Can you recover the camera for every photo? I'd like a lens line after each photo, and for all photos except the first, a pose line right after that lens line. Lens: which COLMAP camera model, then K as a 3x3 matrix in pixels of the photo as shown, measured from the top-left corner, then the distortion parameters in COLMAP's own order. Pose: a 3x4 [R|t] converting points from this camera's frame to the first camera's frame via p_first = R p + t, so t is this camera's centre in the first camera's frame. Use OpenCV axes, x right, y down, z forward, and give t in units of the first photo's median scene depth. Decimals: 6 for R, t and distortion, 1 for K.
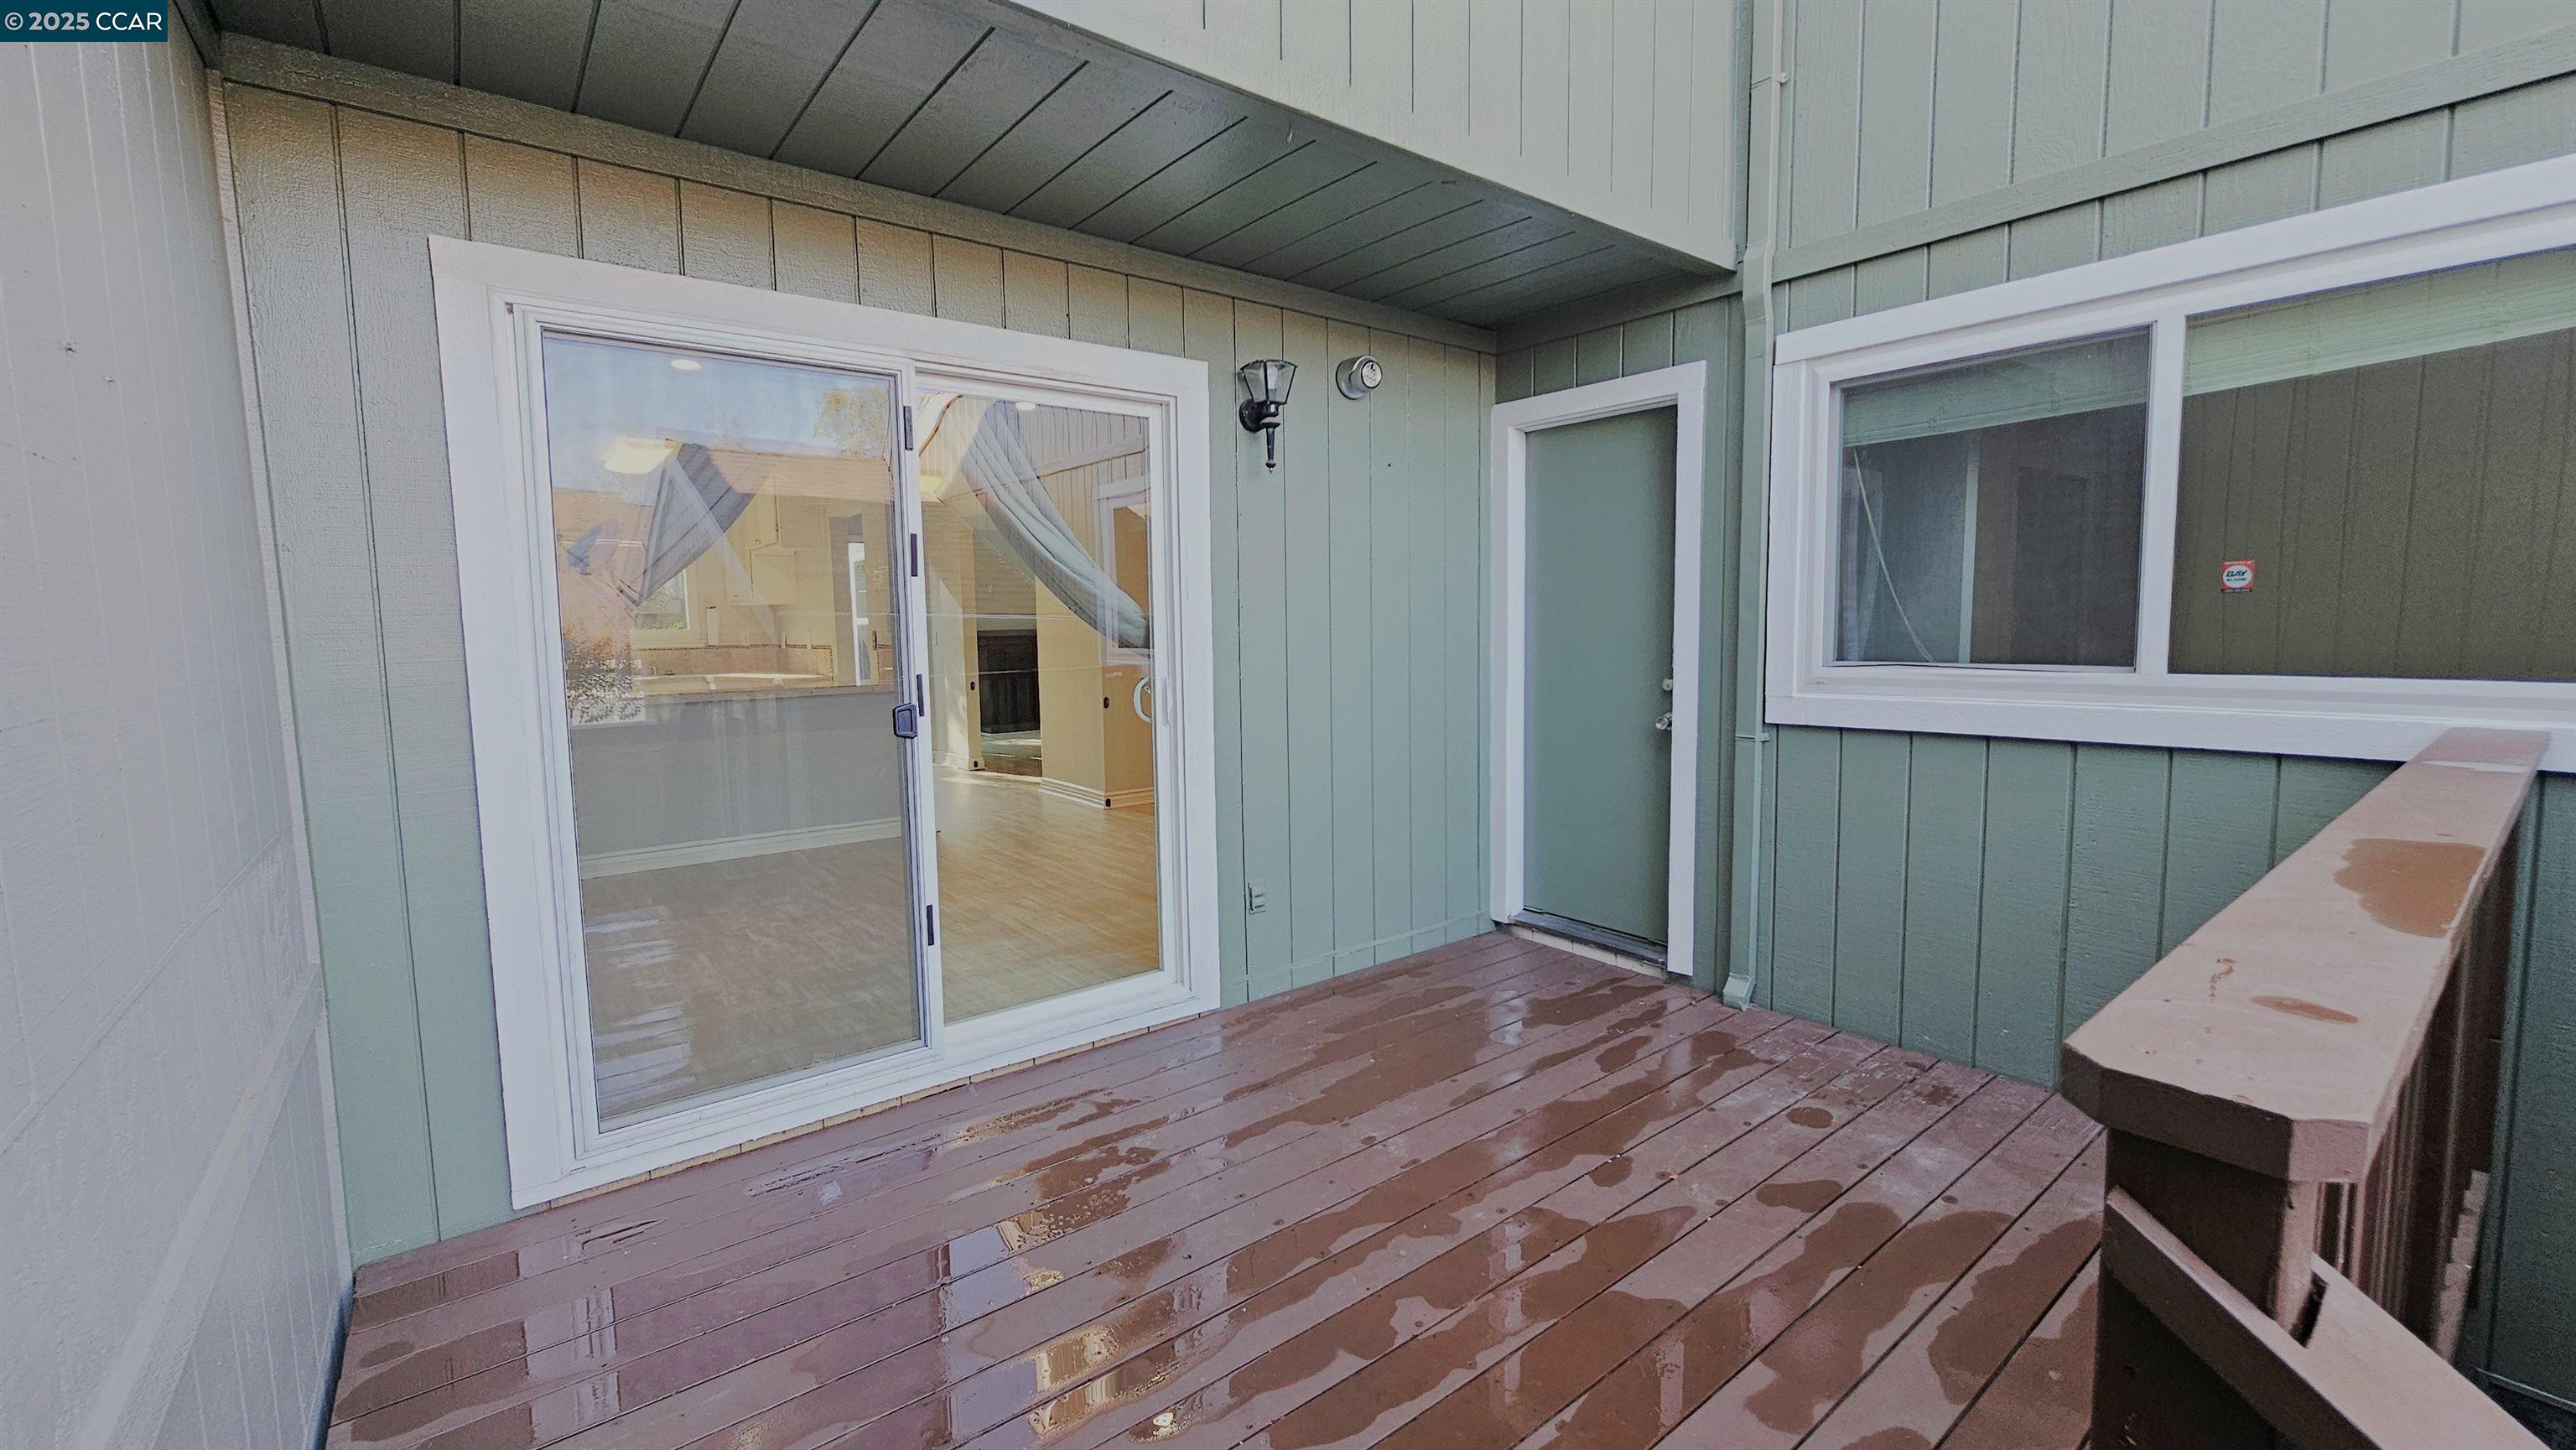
lens RADIAL K [[1042.5, 0, 1299.6], [0, 1042.5, 714.1], [0, 0, 1]] dist [-0.007666, 0.000722]
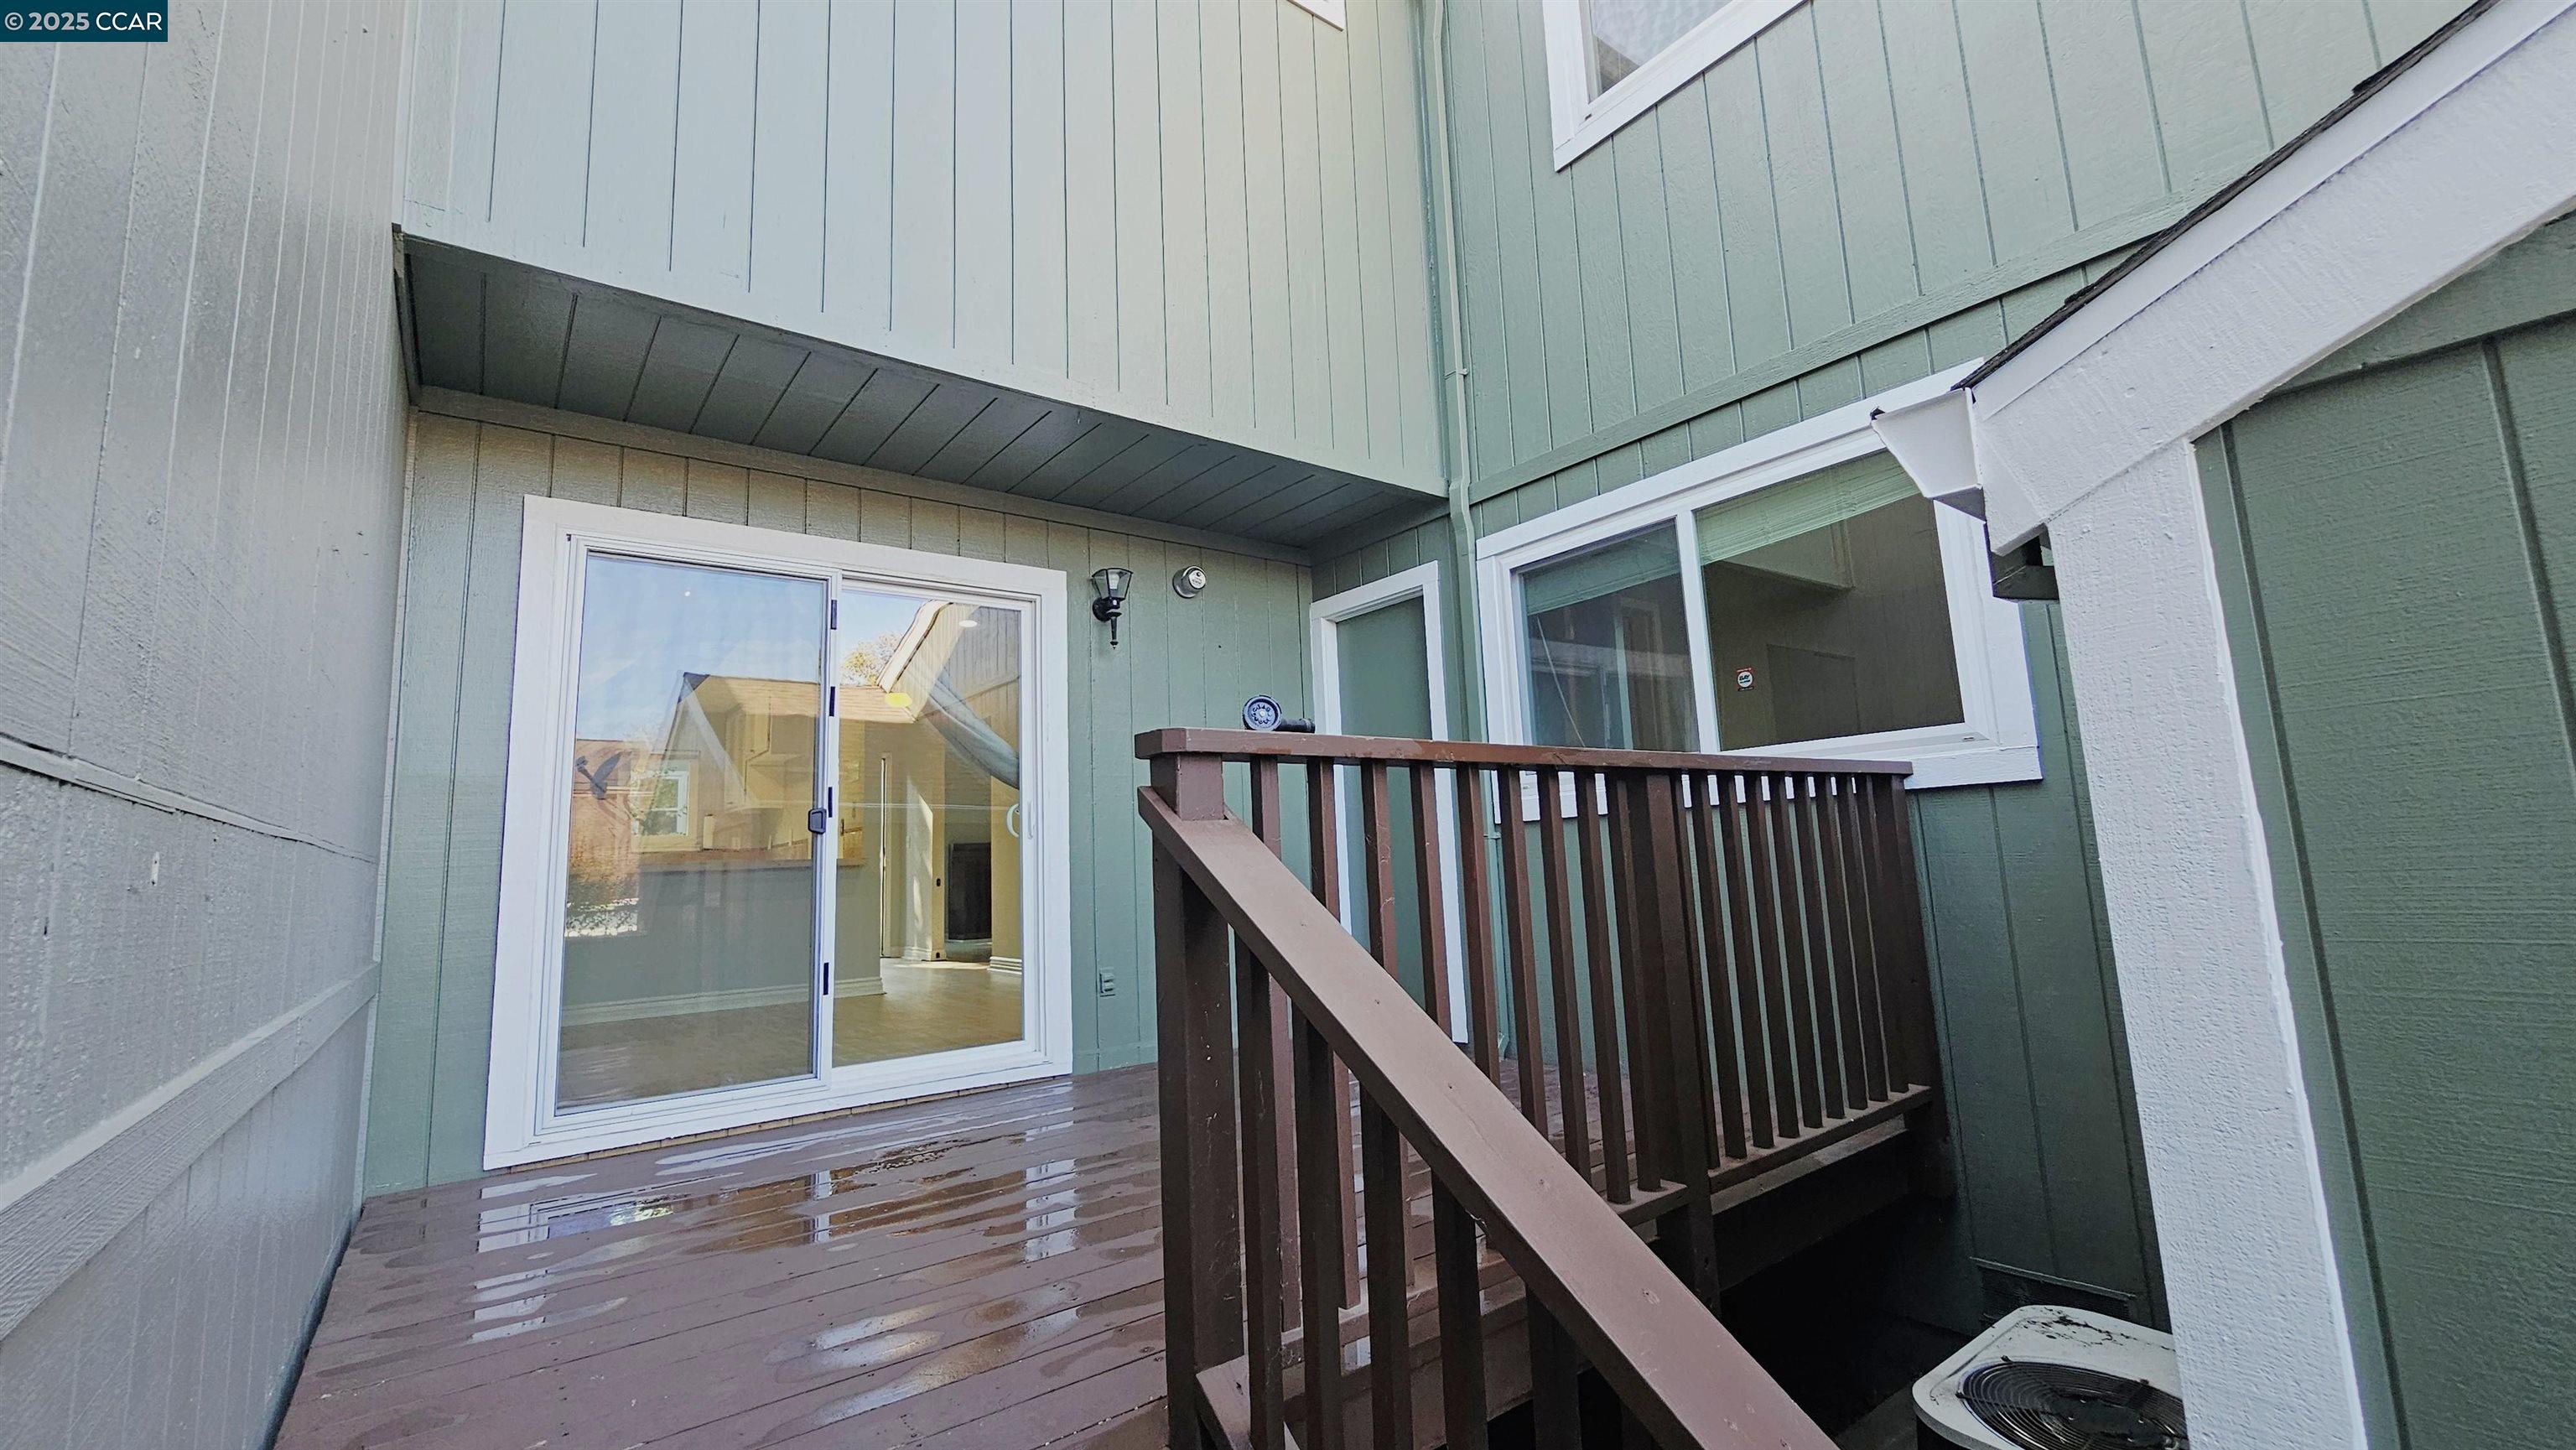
lens RADIAL K [[1042.5, 0, 1299.6], [0, 1042.5, 714.1], [0, 0, 1]] dist [-0.007666, 0.000722]
pose [[0.999536, -0.029392, -0.008024, 0.229238], [0.026809, 0.973584, -0.226750, 0.168626], [0.014476, 0.226430, 0.973920, -0.299379]]
